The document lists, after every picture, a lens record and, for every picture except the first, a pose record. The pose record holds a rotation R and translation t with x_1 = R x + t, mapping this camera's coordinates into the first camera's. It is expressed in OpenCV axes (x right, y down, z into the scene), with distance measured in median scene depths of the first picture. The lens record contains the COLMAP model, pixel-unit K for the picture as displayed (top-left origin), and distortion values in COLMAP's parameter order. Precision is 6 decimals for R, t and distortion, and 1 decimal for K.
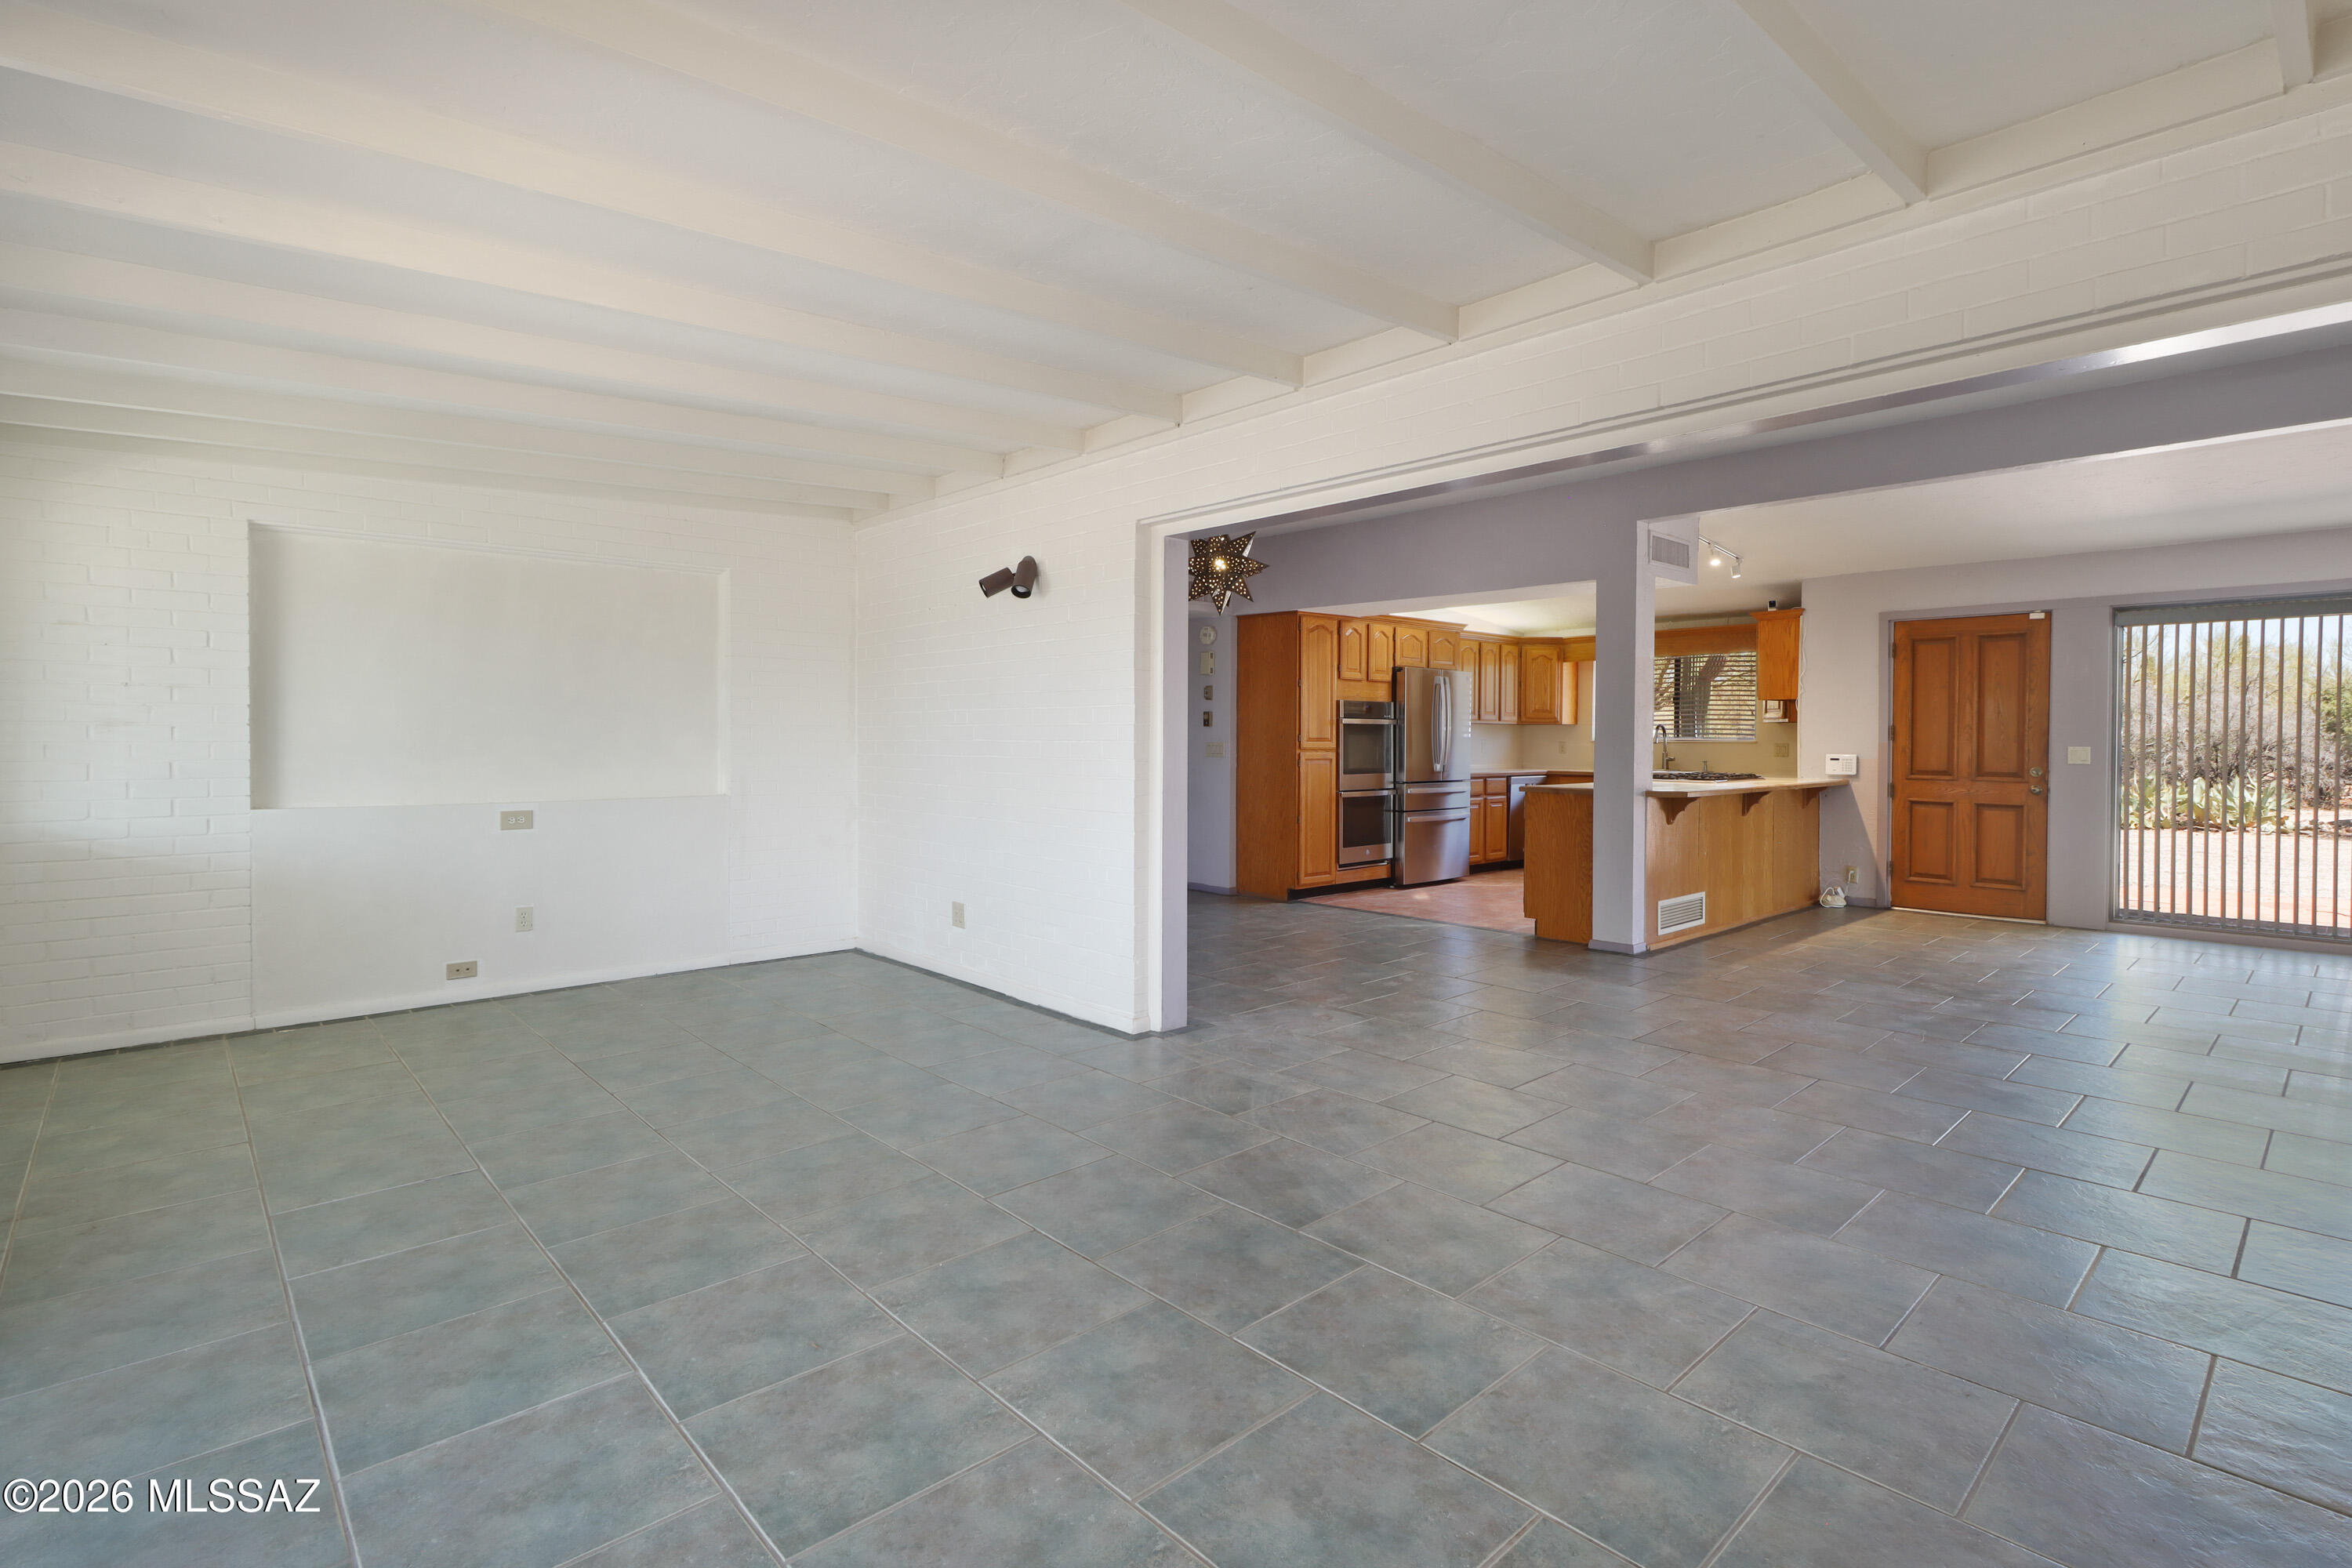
lens RADIAL K [[1109.0, 0, 1195.8], [0, 1109.0, 754.0], [0, 0, 1]] dist [-0.002574, -0.000372]
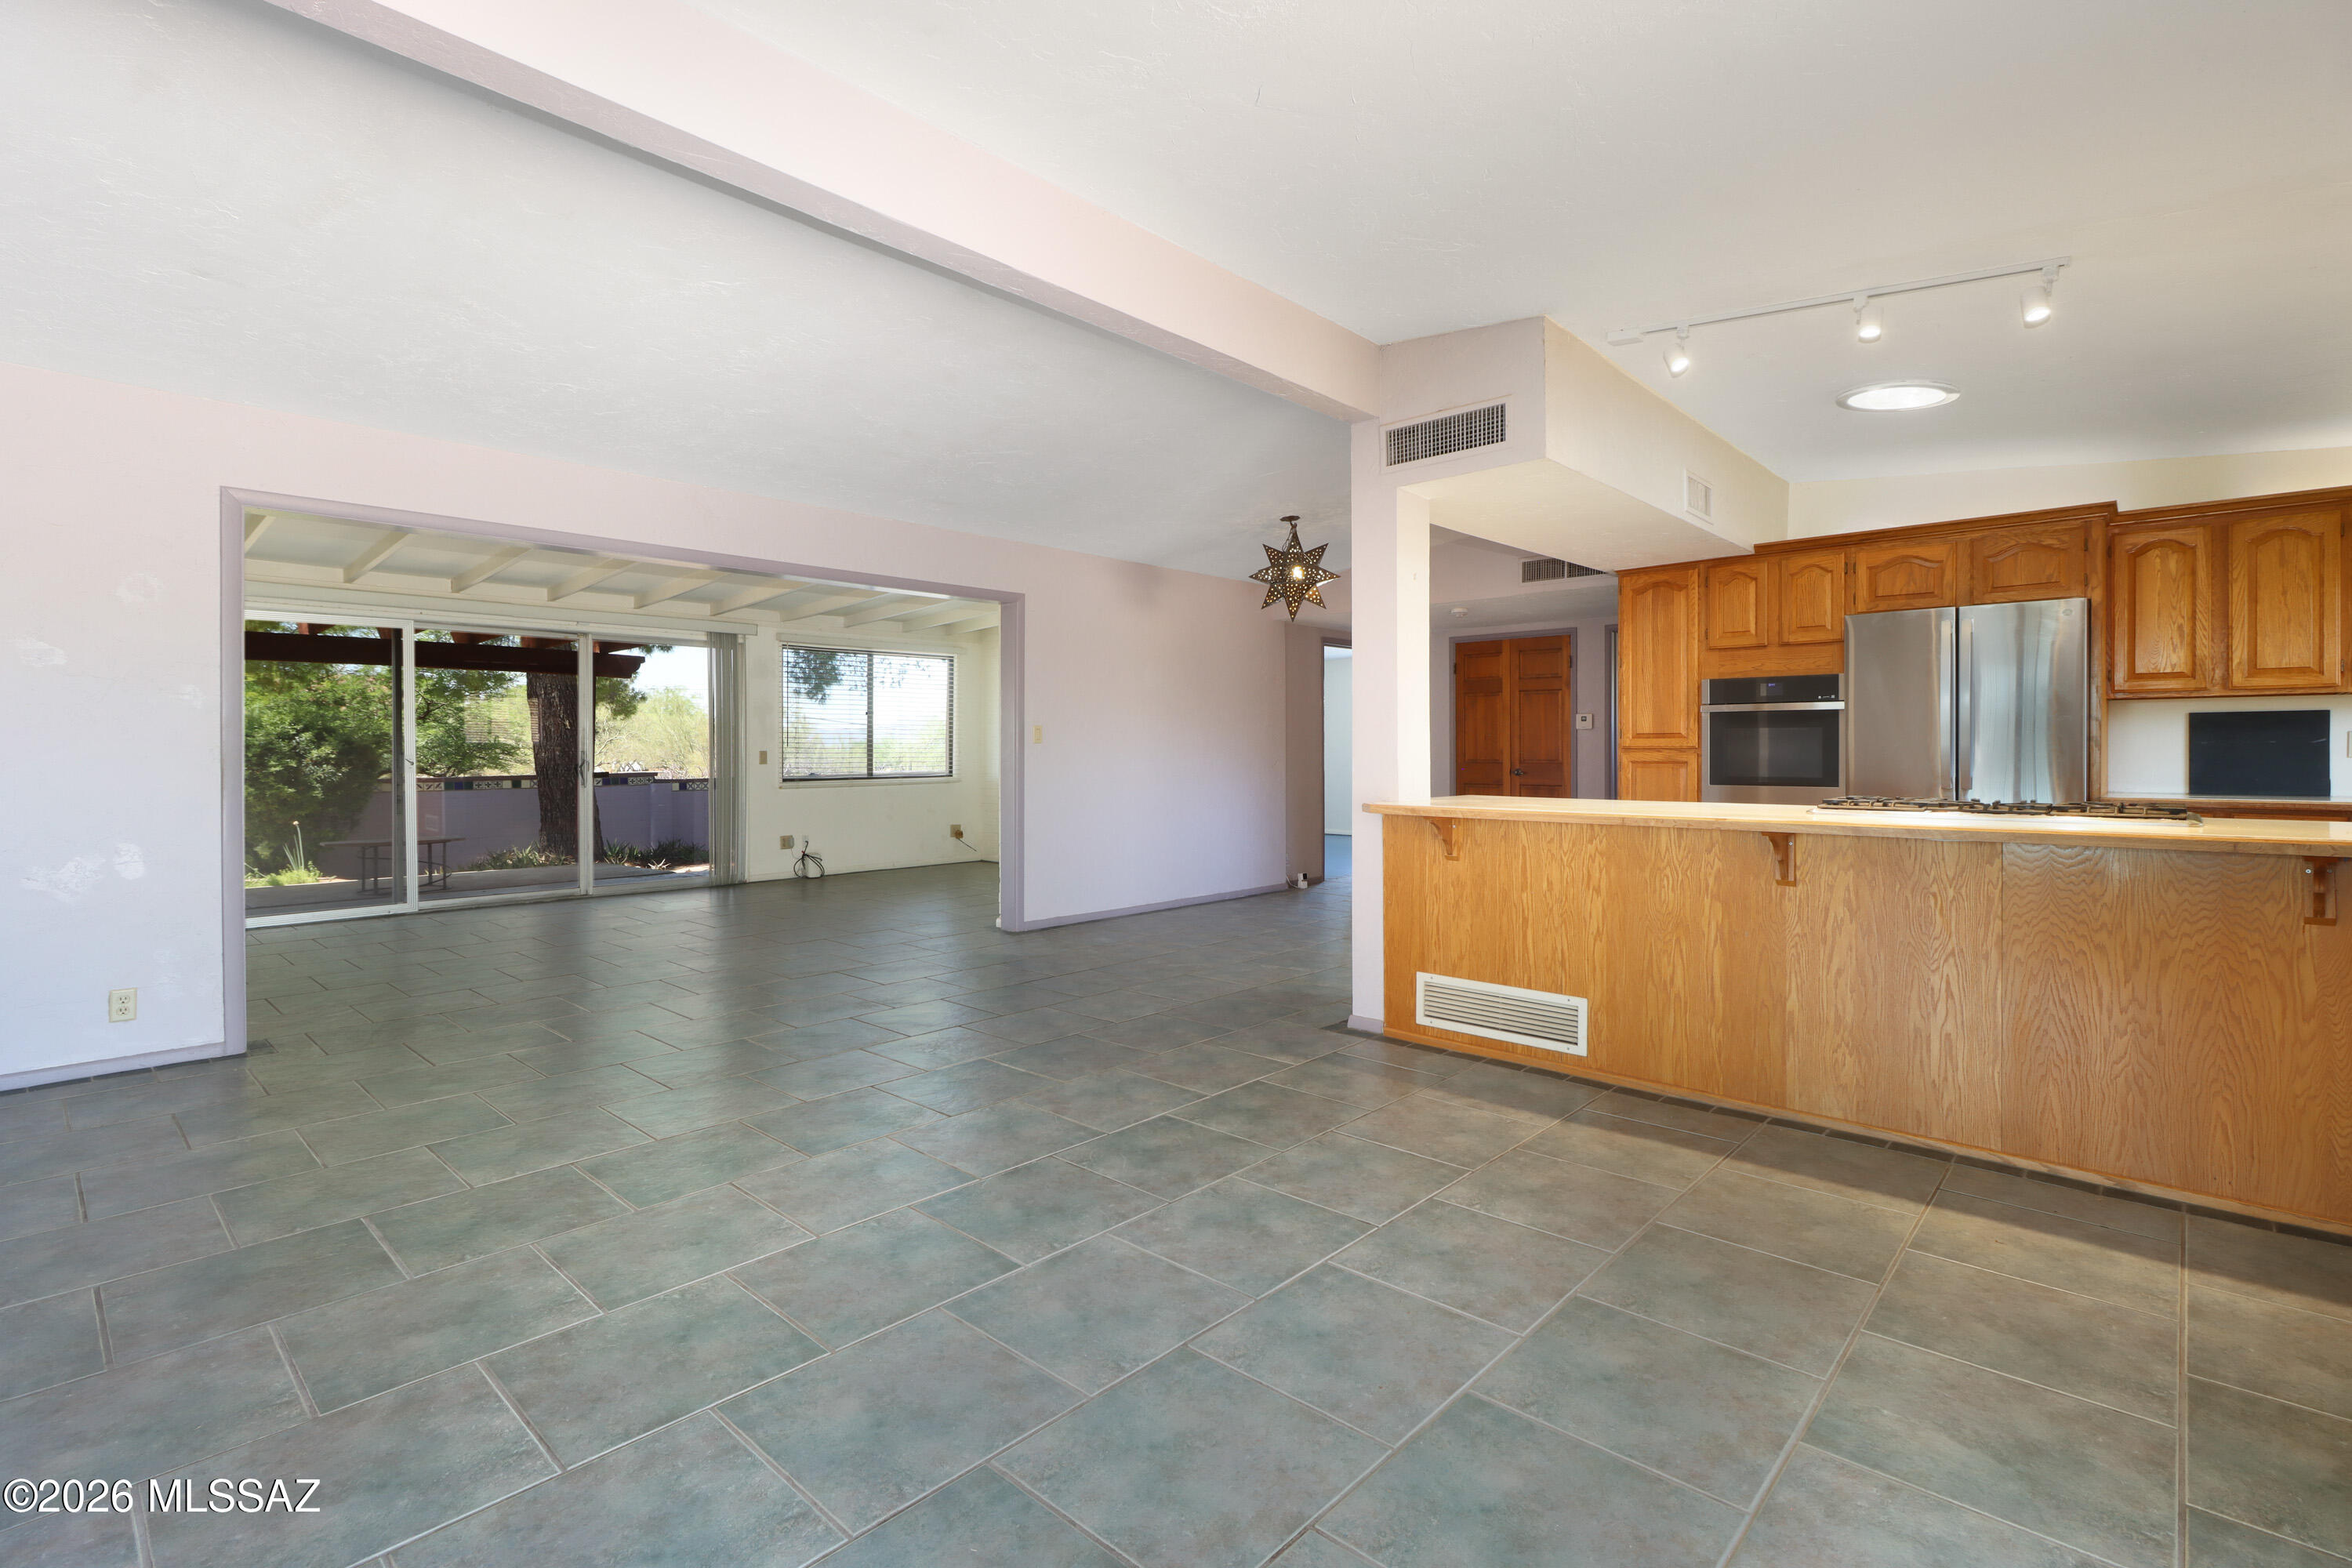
lens RADIAL K [[1097.7, 0, 1167.9], [0, 1097.7, 748.1], [0, 0, 1]] dist [0.001031, 0.000942]
pose [[0.060453, -0.006832, -0.998148, 0.810025], [-0.014642, 0.999863, -0.007730, 0.005416], [0.998064, 0.015082, 0.060345, 0.618428]]
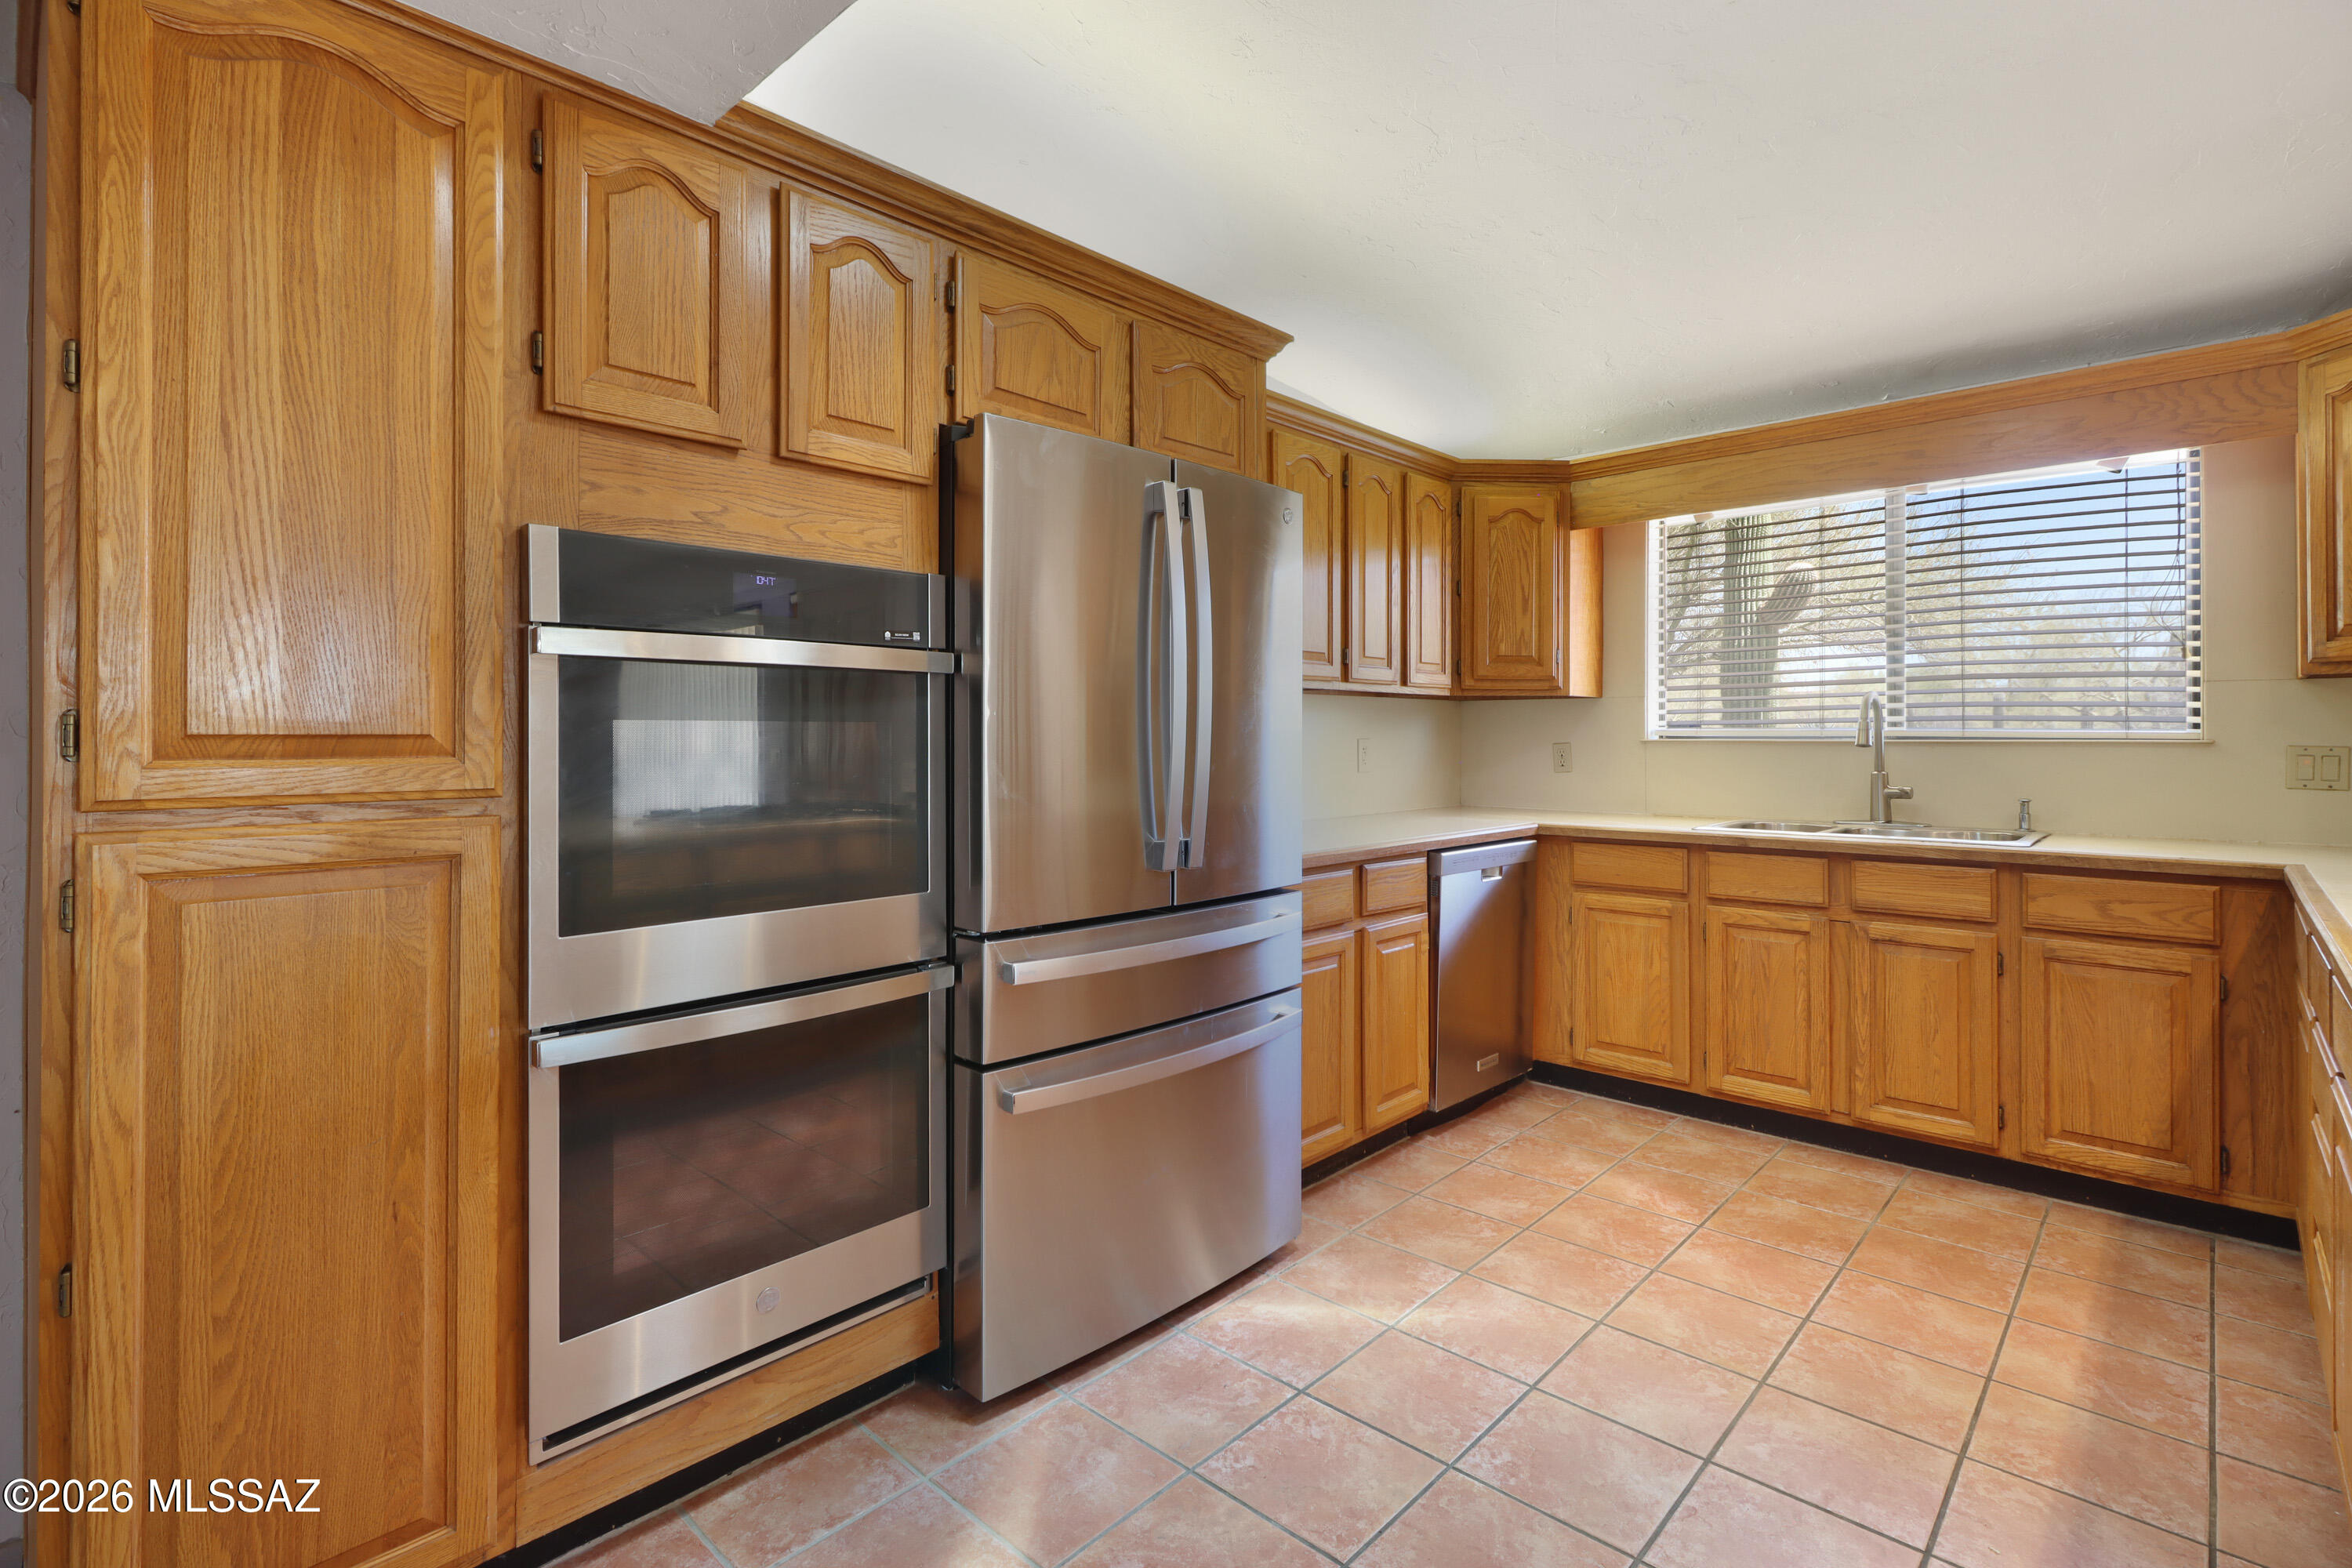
lens RADIAL K [[1092.9, 0, 1172.7], [0, 1092.9, 730.0], [0, 0, 1]] dist [0.000905, -0.000310]
pose [[0.998164, -0.004339, 0.060408, 0.223246], [0.005504, 0.999802, -0.019132, -0.011467], [-0.060313, 0.019429, 0.997990, 0.818672]]
